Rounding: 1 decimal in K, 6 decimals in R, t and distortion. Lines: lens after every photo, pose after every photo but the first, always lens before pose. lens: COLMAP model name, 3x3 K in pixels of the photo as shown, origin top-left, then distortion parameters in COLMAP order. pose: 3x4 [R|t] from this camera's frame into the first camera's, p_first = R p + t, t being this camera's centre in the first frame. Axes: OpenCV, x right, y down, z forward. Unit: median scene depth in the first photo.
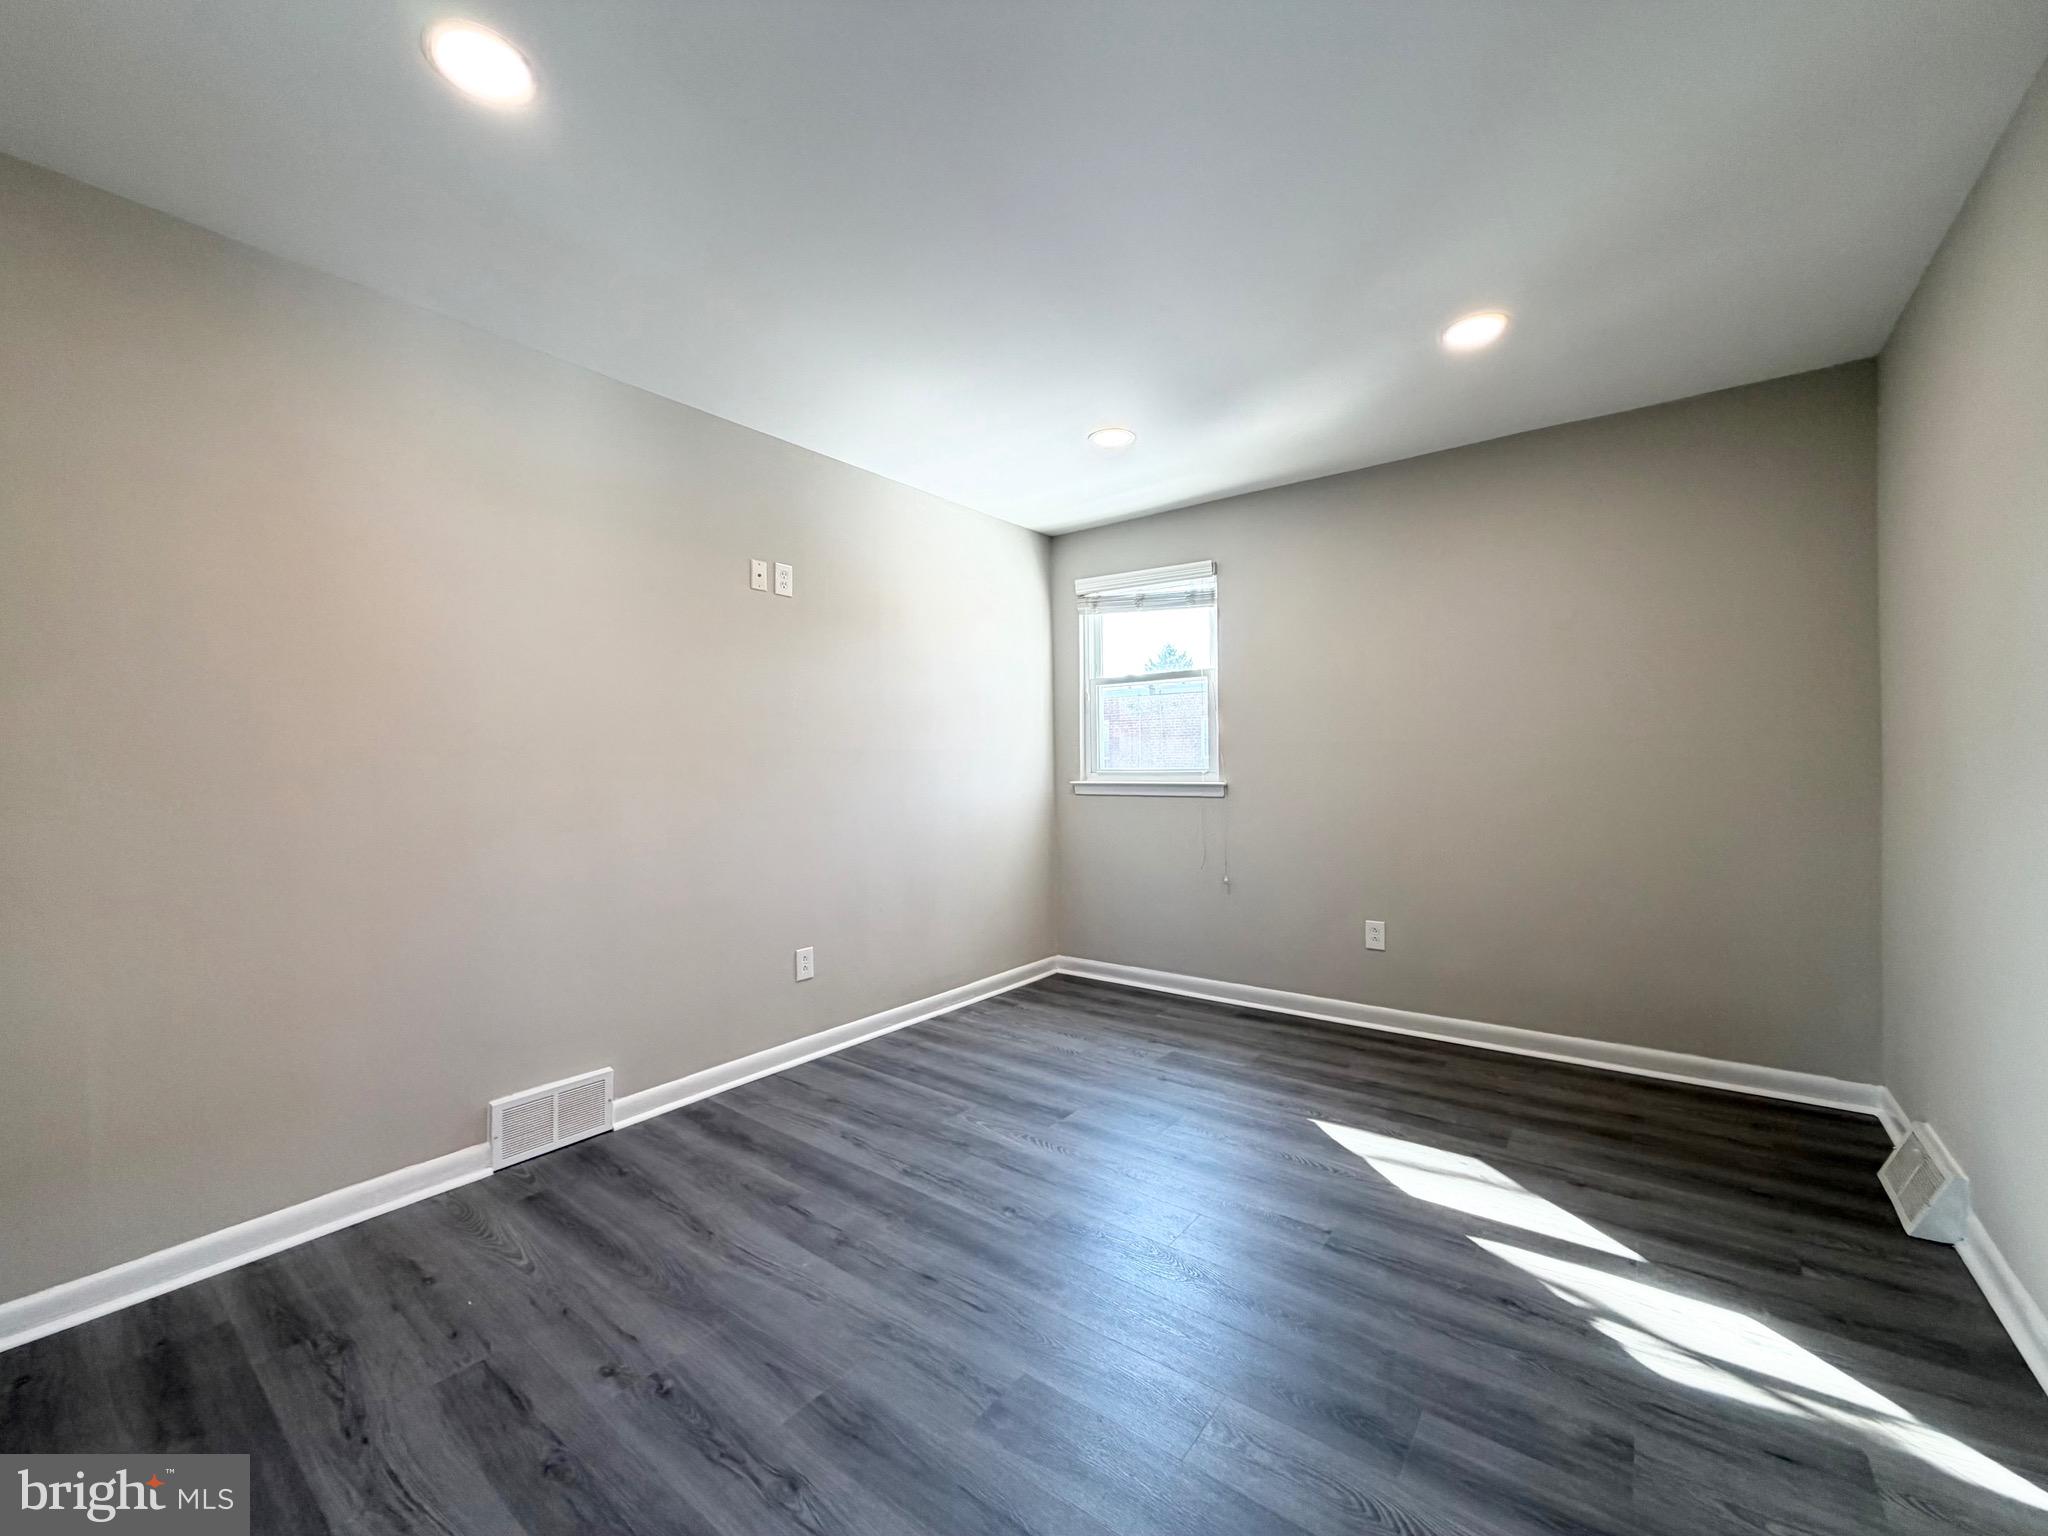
lens RADIAL K [[818.0, 0, 1018.1], [0, 818.0, 767.8], [0, 0, 1]] dist [0.001685, 0.000107]
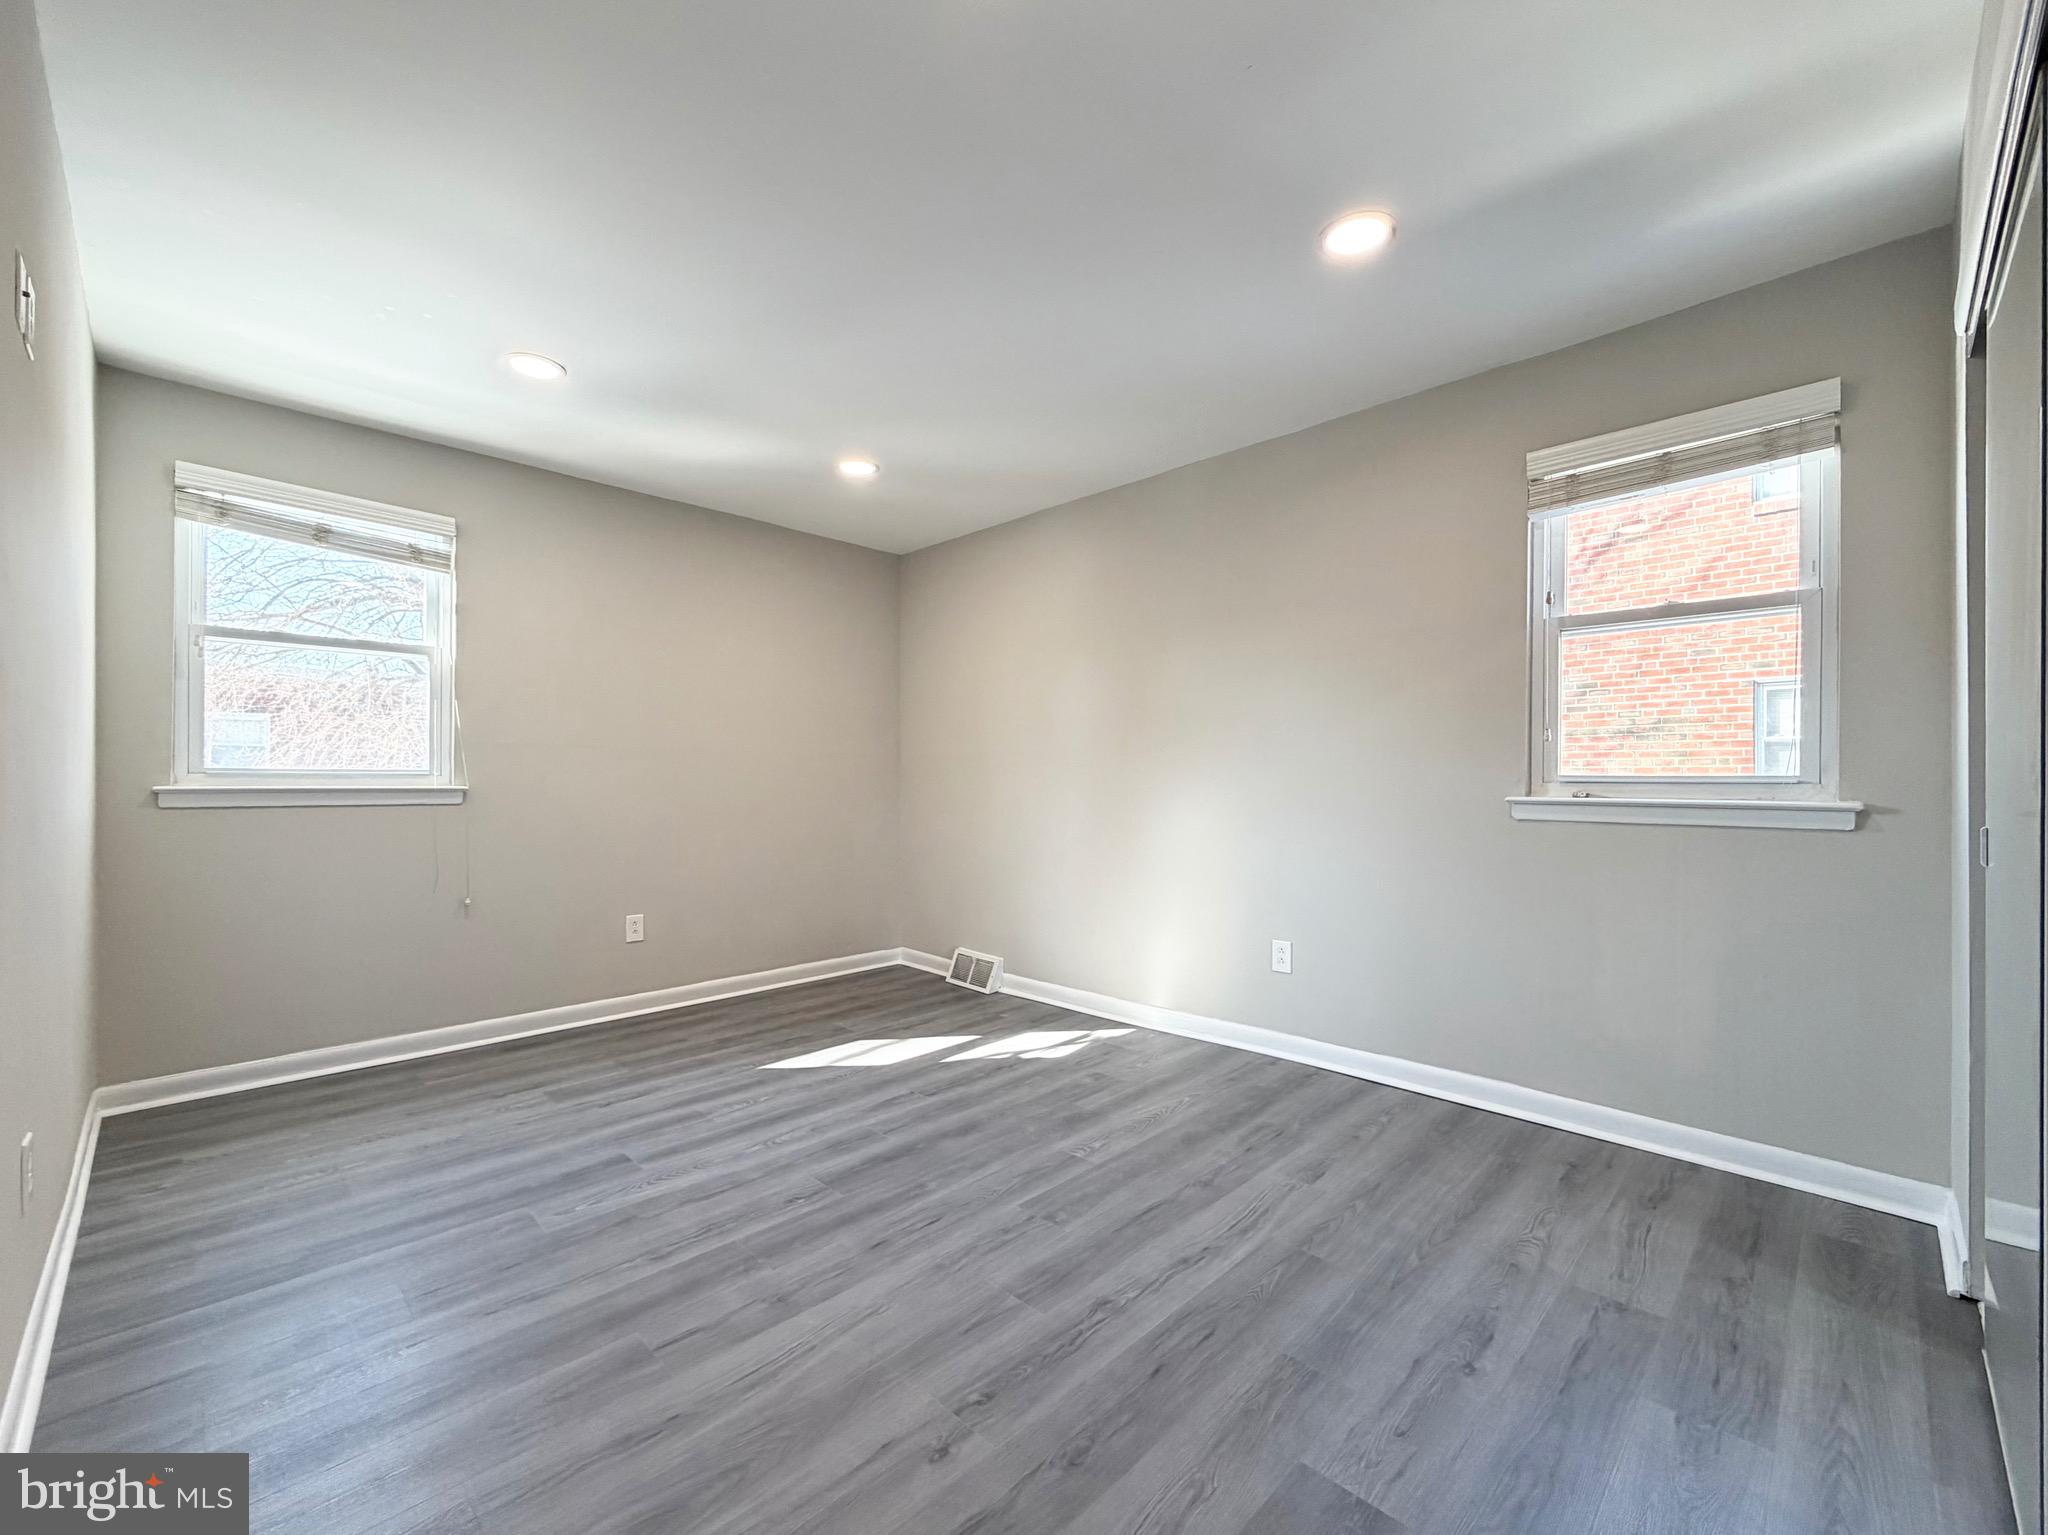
lens RADIAL K [[839.5, 0, 1026.3], [0, 839.5, 793.2], [0, 0, 1]] dist [-0.000084, -0.000022]
pose [[0.118558, -0.000068, 0.992947, -0.842993], [0.000431, 1.000000, 0.000017, 0.039225], [-0.992947, 0.000426, 0.118558, 0.509632]]
